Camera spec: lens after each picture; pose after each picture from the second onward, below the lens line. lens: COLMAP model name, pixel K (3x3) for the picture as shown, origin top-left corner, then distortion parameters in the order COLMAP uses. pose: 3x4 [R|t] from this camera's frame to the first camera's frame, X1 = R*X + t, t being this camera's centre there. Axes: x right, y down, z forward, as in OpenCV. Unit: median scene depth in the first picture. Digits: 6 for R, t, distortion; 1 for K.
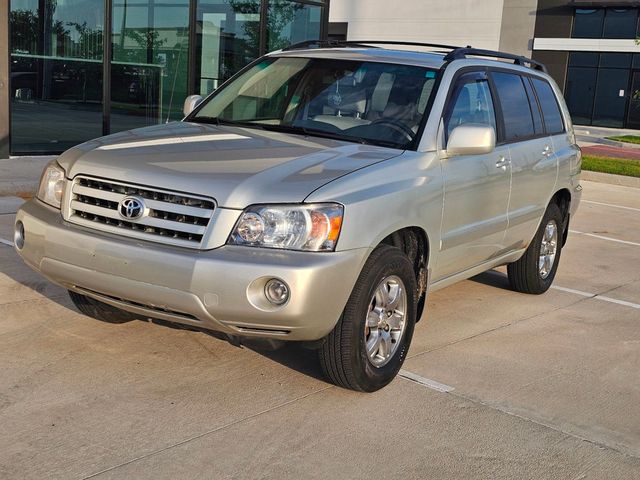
lens RADIAL K [[801.9, 0, 320.0], [0, 801.9, 240.0], [0, 0, 1]] dist [0.057393, -0.022055]
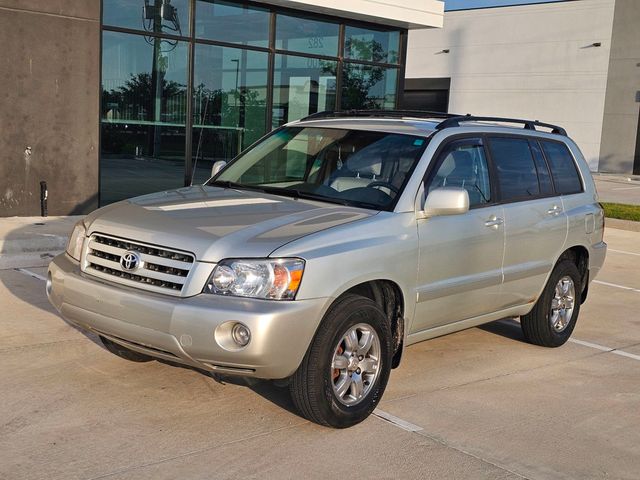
lens RADIAL K [[801.9, 0, 320.0], [0, 801.9, 240.0], [0, 0, 1]] dist [0.057393, -0.022055]
pose [[0.990771, 0.005197, -0.135447, 0.183829], [-0.014053, 0.997818, -0.064509, 0.001472], [0.134816, 0.065817, 0.988682, -0.120977]]
